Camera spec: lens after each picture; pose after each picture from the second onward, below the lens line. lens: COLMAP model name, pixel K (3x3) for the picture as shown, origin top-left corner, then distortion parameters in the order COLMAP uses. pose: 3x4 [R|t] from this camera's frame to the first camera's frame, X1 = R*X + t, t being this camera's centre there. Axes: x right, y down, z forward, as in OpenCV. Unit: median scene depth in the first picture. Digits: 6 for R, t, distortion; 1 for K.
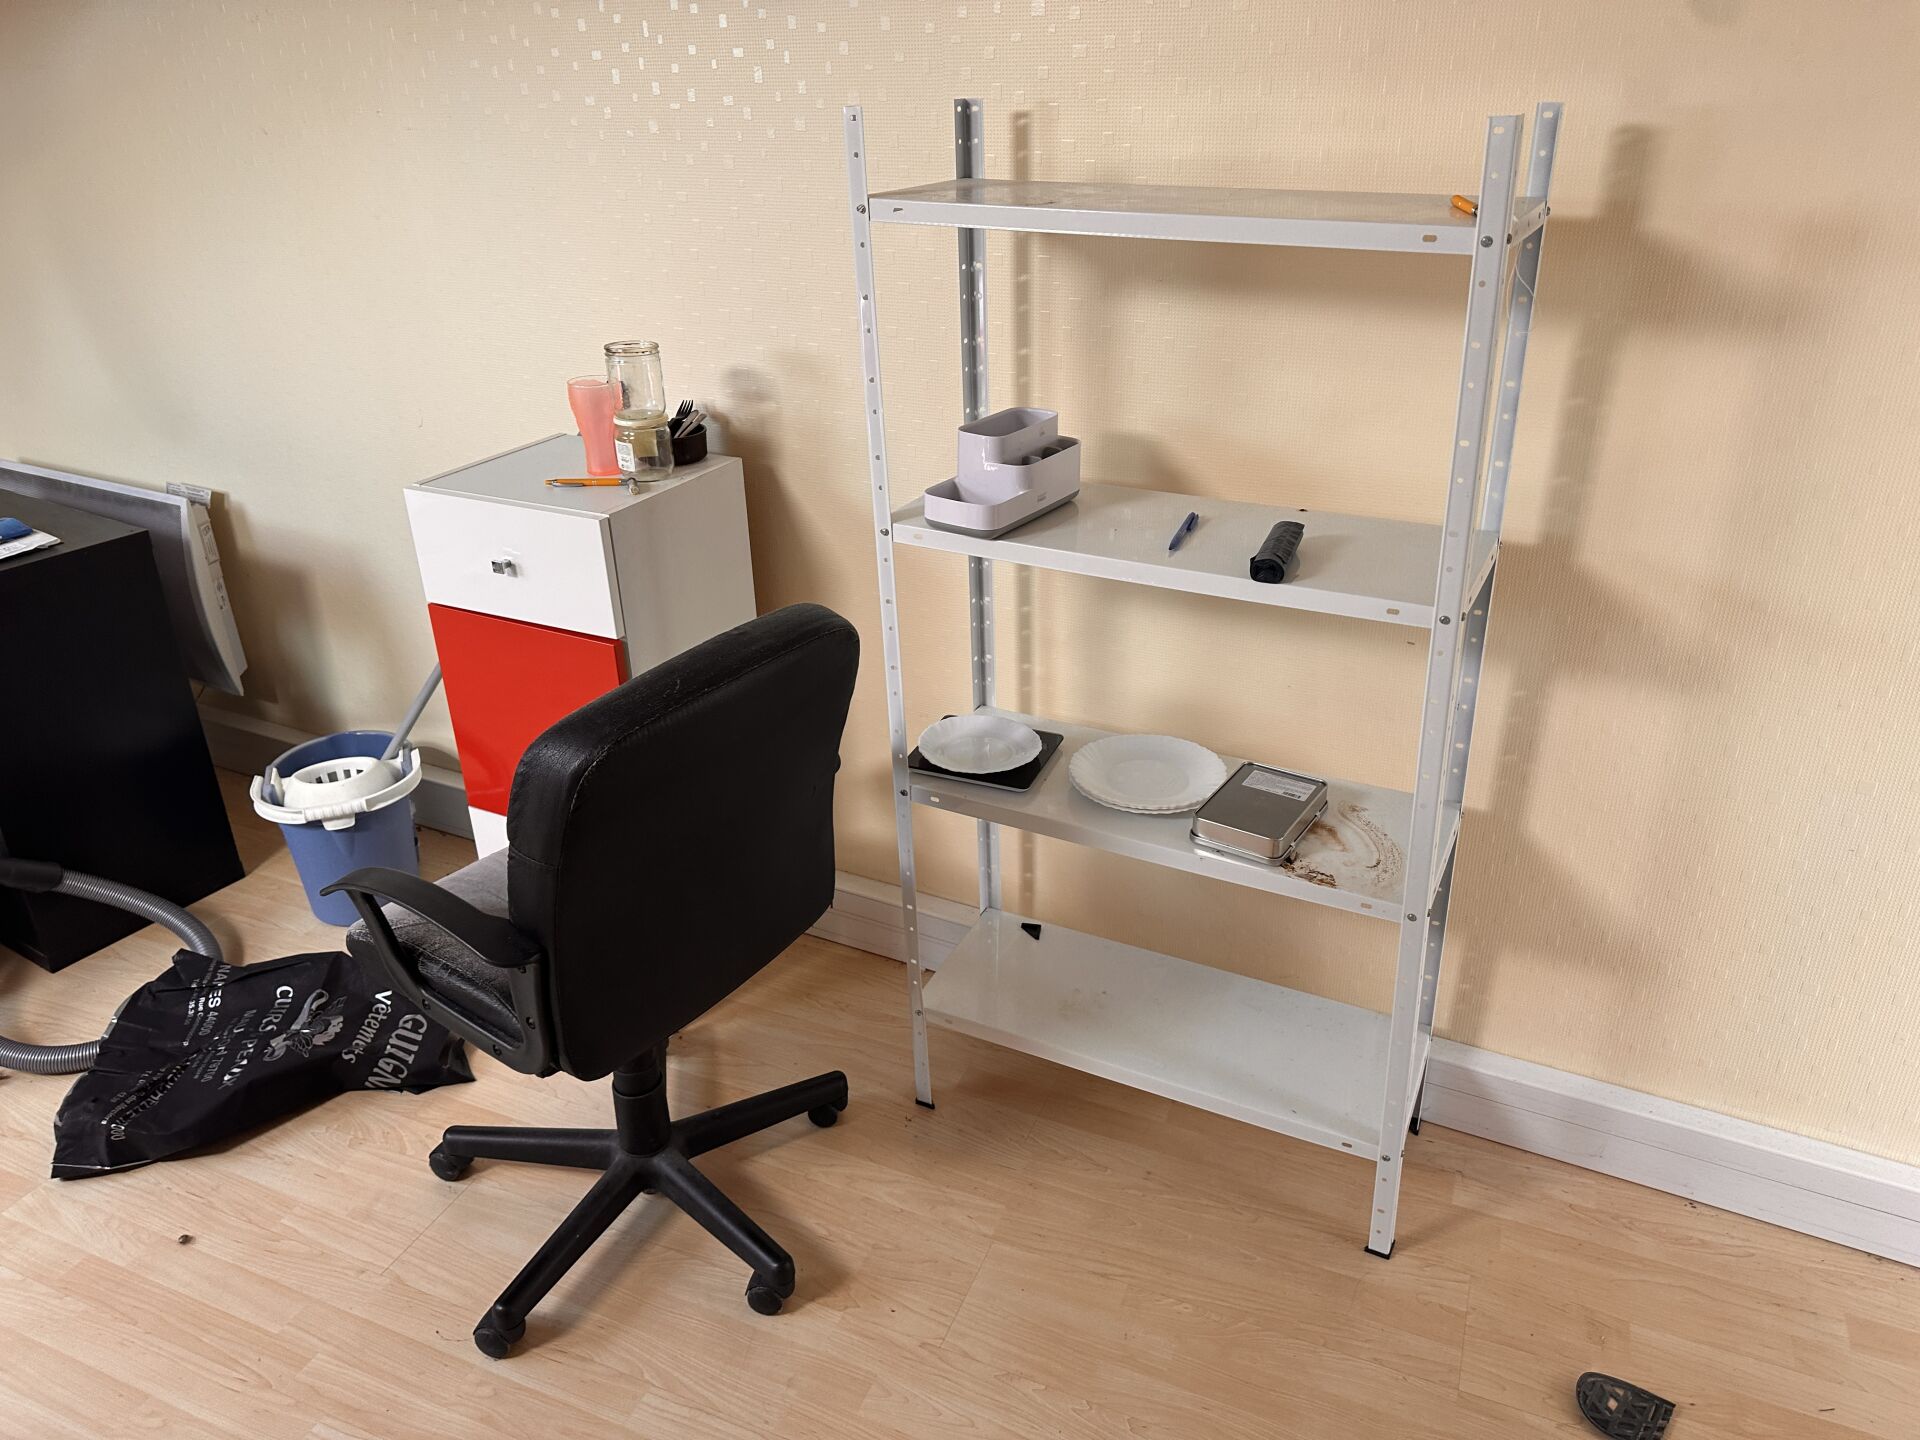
lens RADIAL K [[1387.2, 0, 970.8], [0, 1387.2, 716.1], [0, 0, 1]] dist [0.010489, -0.030148]
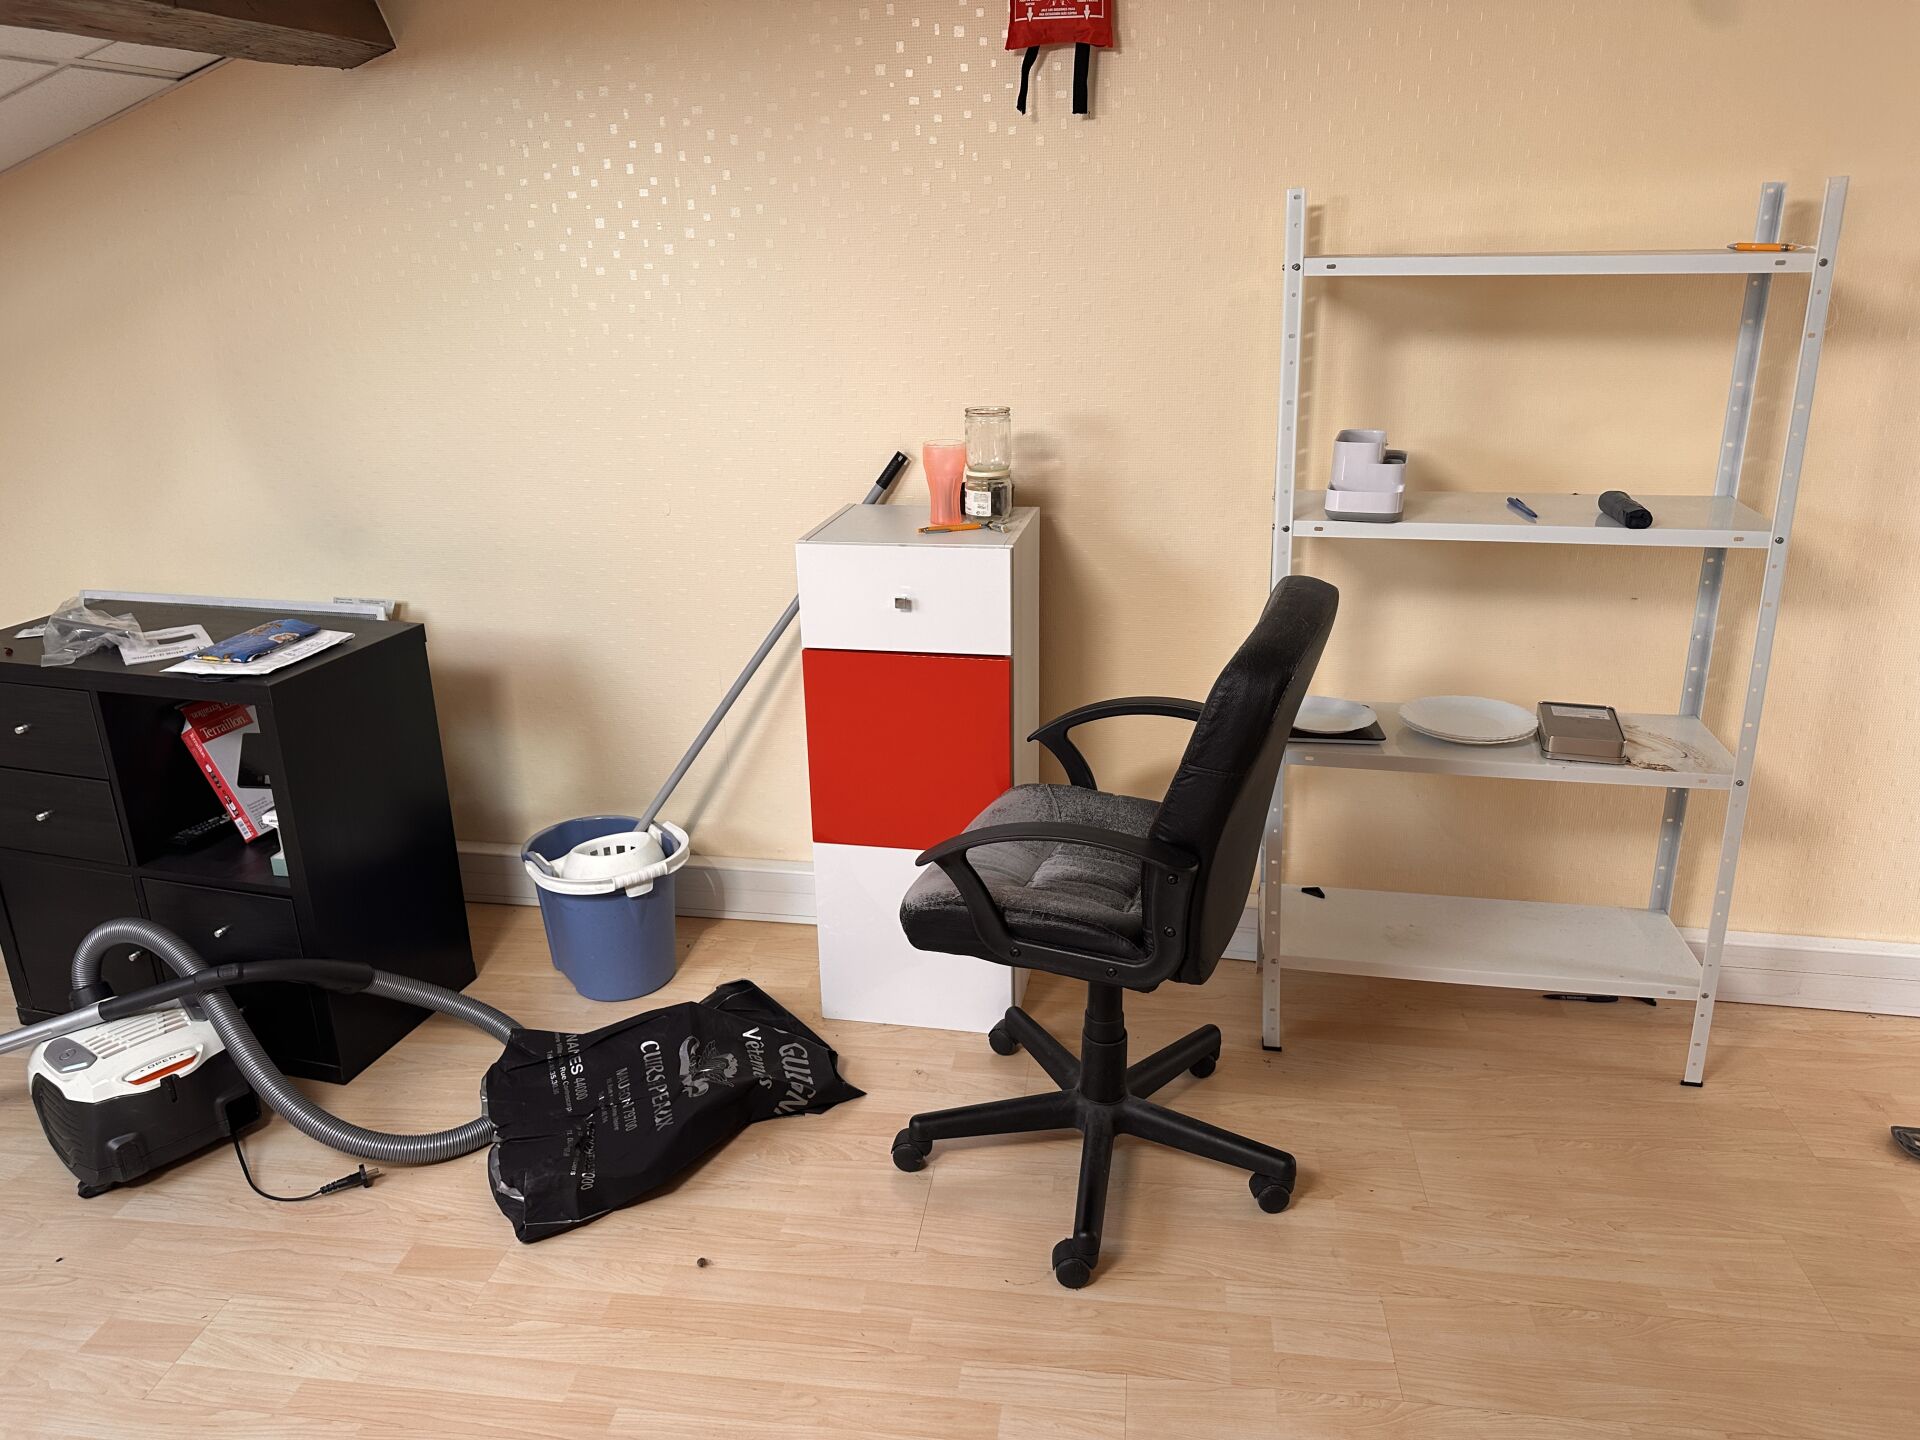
lens RADIAL K [[1387.2, 0, 948.9], [0, 1387.2, 719.2], [0, 0, 1]] dist [0.010489, -0.030148]
pose [[0.966529, -0.095205, 0.238239, -0.576005], [0.121424, 0.987763, -0.097883, 0.099949], [-0.226005, 0.123535, 0.966261, -0.080509]]
